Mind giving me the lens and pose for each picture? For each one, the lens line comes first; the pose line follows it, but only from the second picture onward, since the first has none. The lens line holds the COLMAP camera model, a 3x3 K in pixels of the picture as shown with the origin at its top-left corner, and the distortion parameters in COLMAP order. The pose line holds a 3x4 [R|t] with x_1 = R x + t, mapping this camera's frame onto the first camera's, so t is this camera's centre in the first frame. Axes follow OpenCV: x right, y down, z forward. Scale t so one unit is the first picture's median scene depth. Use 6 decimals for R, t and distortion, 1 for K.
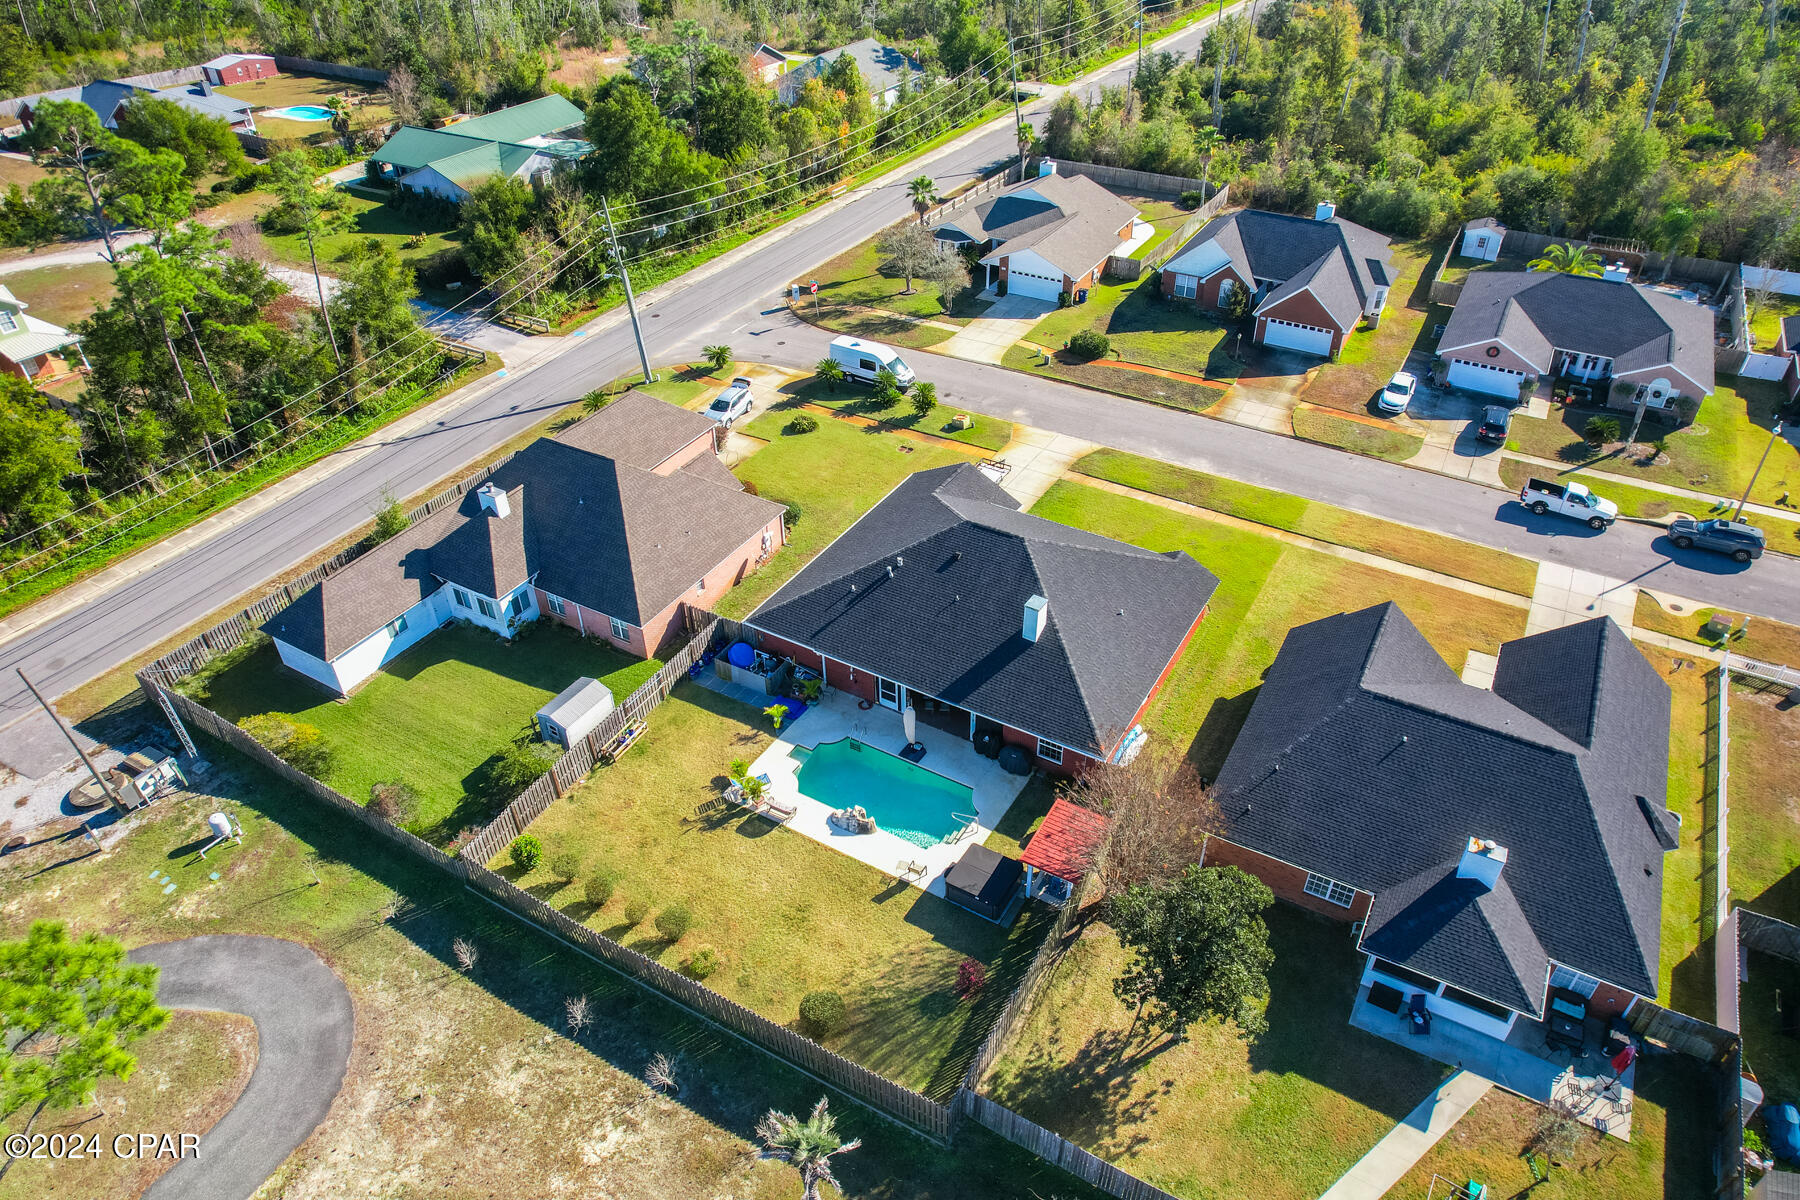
lens RADIAL K [[1159.1, 0, 900.0], [0, 1159.1, 600.0], [0, 0, 1]] dist [-0.111024, 0.094061]
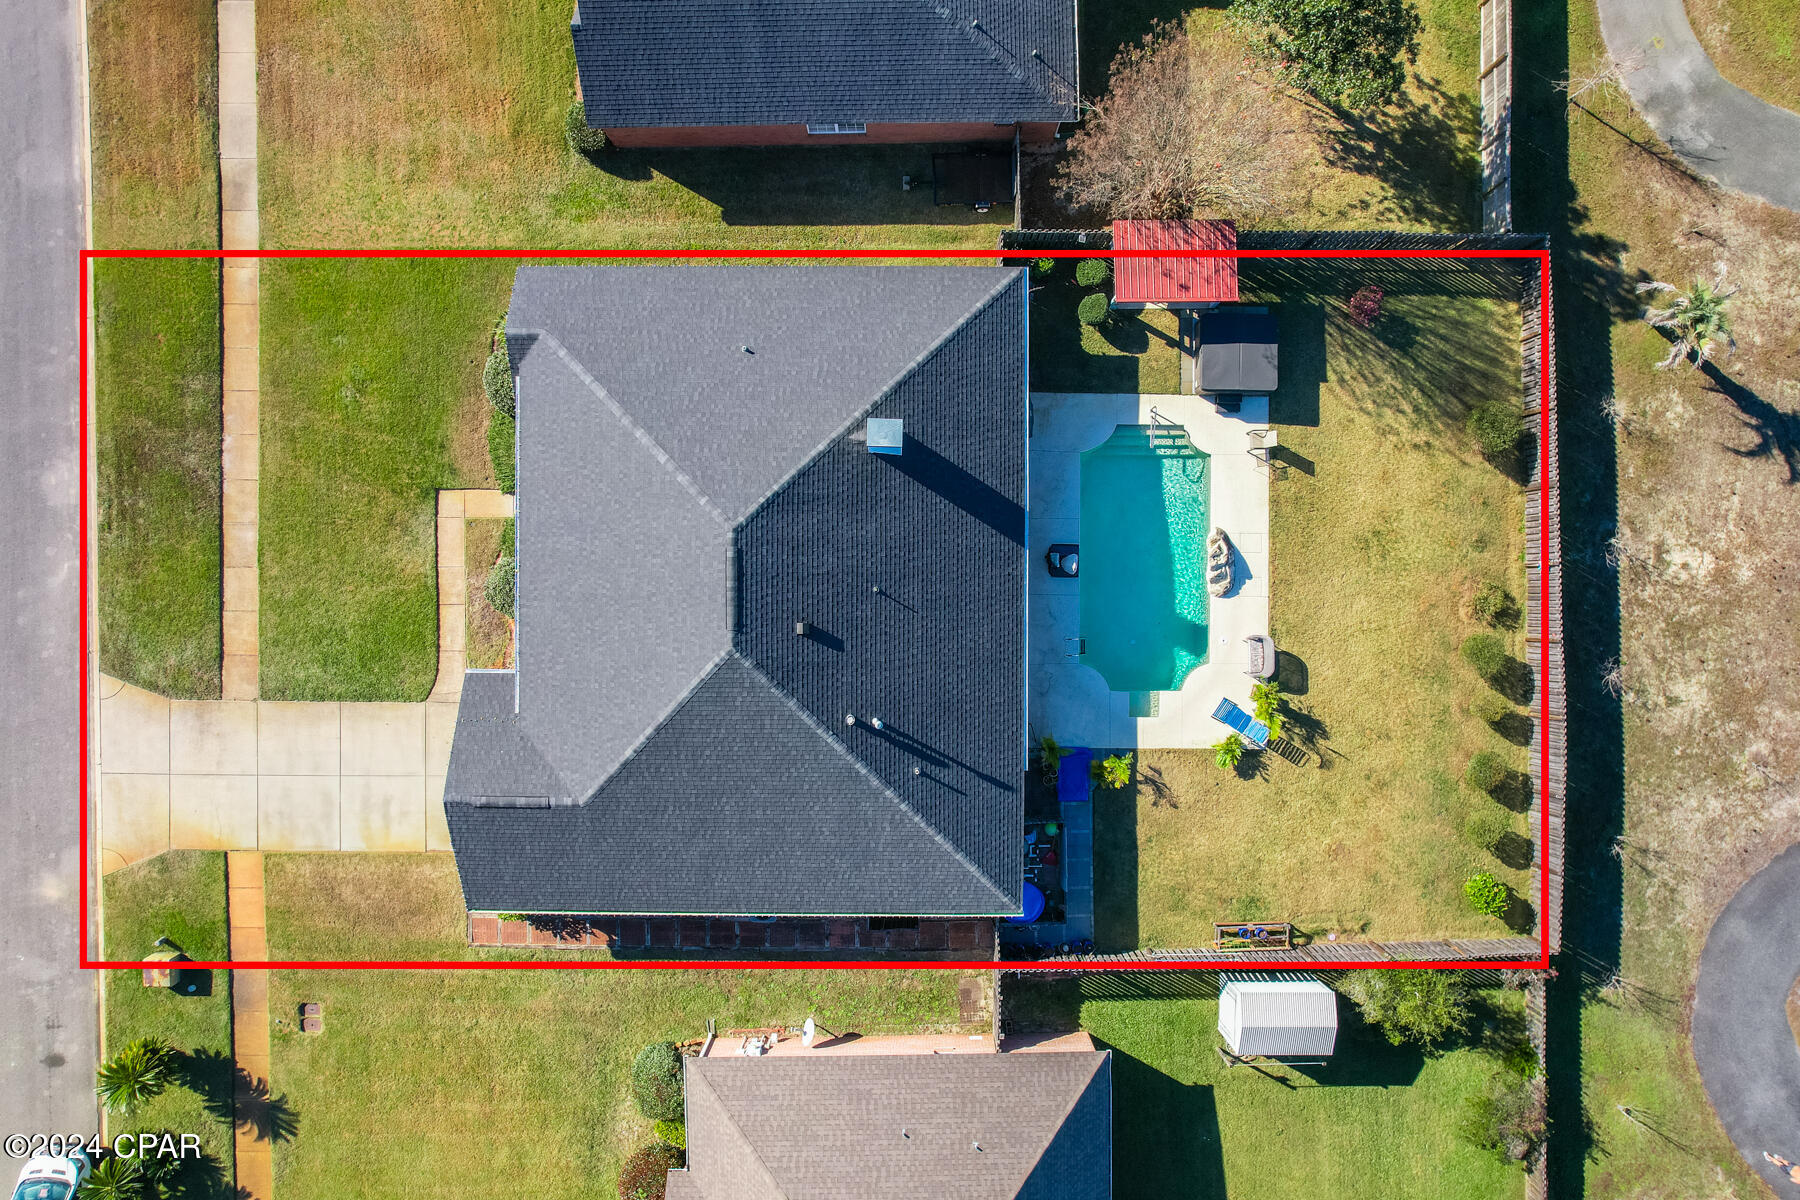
lens RADIAL K [[1159.1, 0, 900.0], [0, 1159.1, 600.0], [0, 0, 1]] dist [-0.111024, 0.094061]
pose [[-0.510742, -0.859677, 0.009894, 0.036758], [0.510632, -0.294073, 0.807946, -0.511487], [-0.691663, 0.417704, 0.589174, 0.711459]]
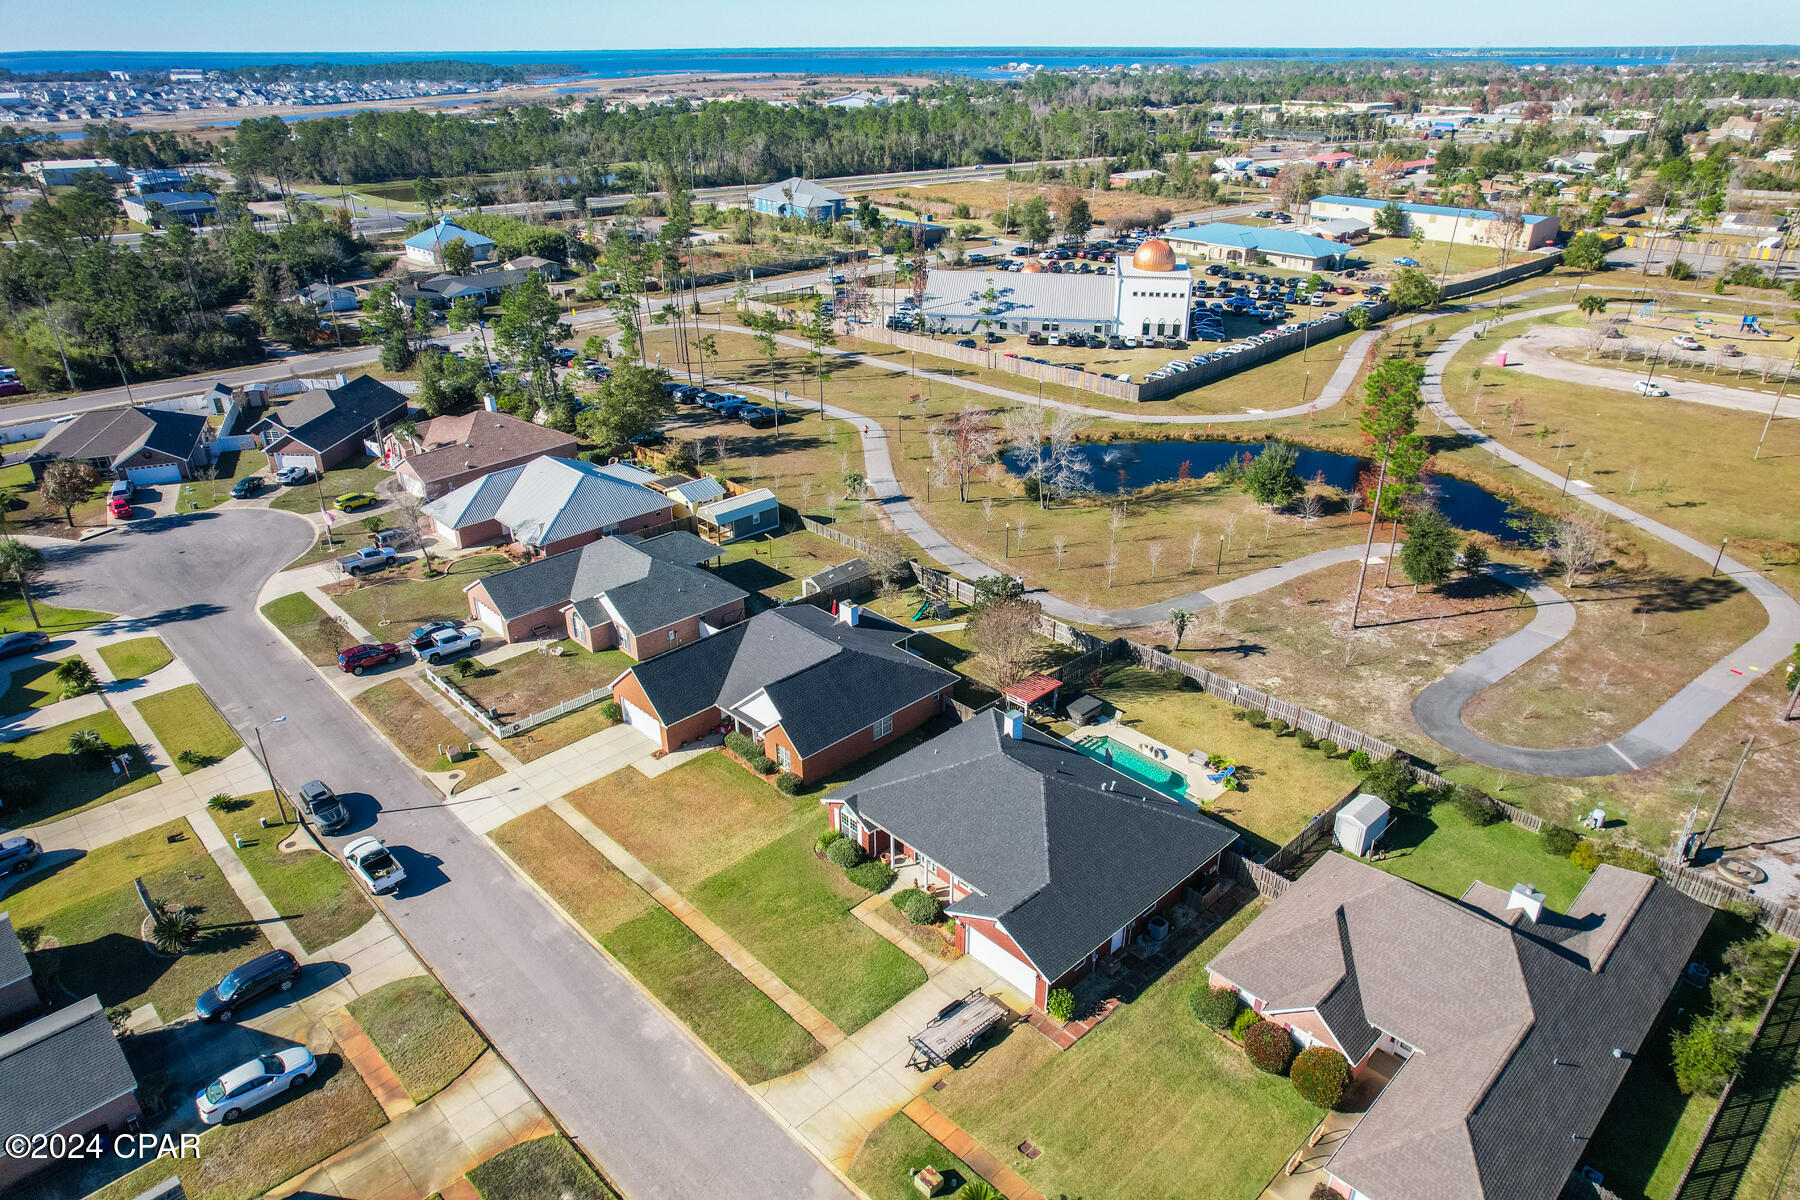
lens RADIAL K [[1159.1, 0, 900.0], [0, 1159.1, 600.0], [0, 0, 1]] dist [-0.111024, 0.094061]
pose [[-0.961429, -0.100137, 0.256178, -0.091233], [0.181424, 0.469166, 0.864273, -1.305444], [-0.206736, 0.877414, -0.432903, 1.552691]]
